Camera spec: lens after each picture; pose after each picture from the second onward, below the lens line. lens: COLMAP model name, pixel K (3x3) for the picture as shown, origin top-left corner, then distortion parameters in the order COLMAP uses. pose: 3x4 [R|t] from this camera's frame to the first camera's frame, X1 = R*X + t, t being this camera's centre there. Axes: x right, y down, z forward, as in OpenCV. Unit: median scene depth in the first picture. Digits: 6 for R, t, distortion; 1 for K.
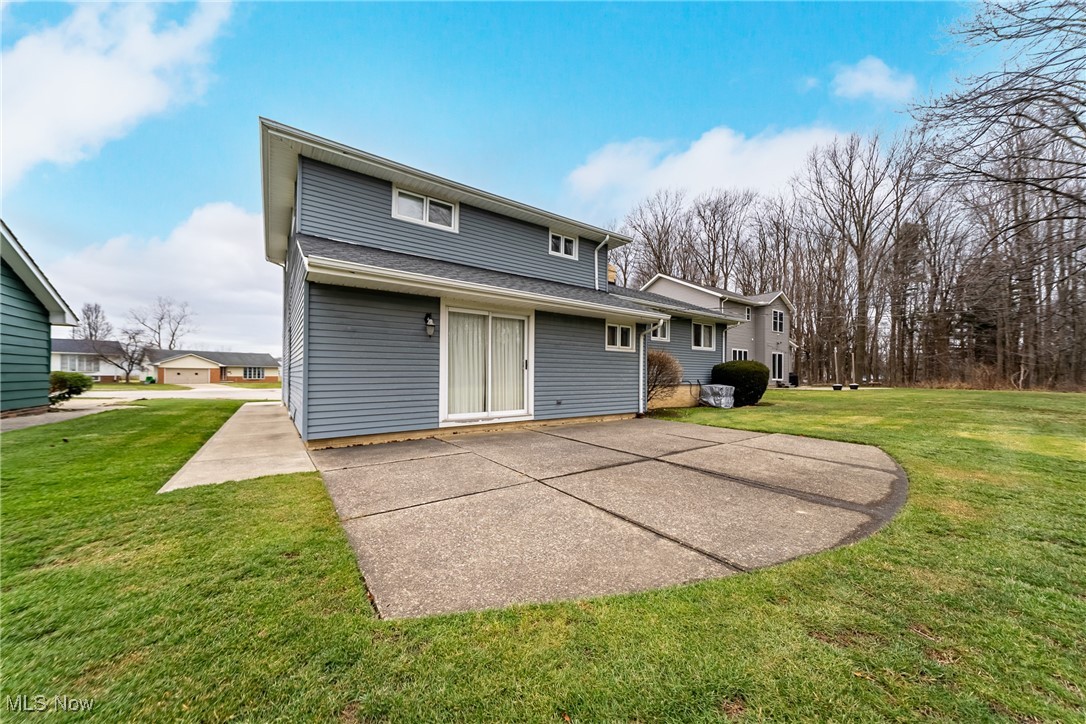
lens RADIAL K [[376.9, 0, 544.1], [0, 376.9, 376.8], [0, 0, 1]] dist [0.000079, -0.000003]
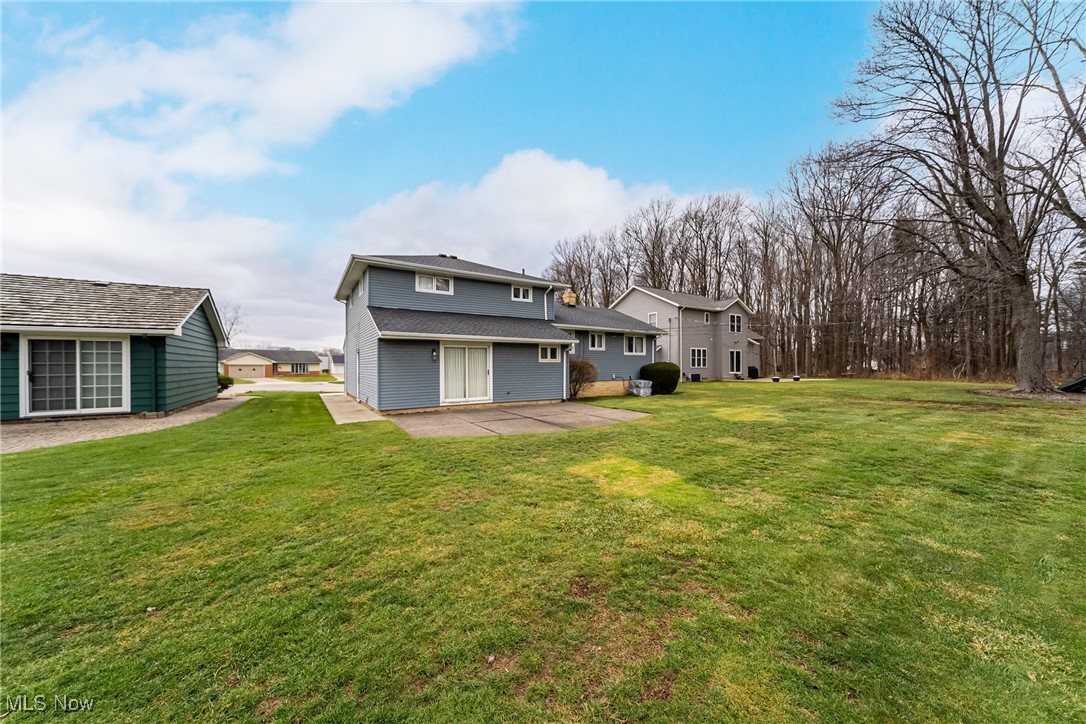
lens RADIAL K [[376.9, 0, 544.1], [0, 376.9, 376.8], [0, 0, 1]] dist [0.000079, -0.000003]
pose [[0.998064, -0.006607, -0.061845, 0.226898], [0.008163, 0.999656, 0.024938, -0.036030], [0.061659, -0.025394, 0.997774, -0.548209]]
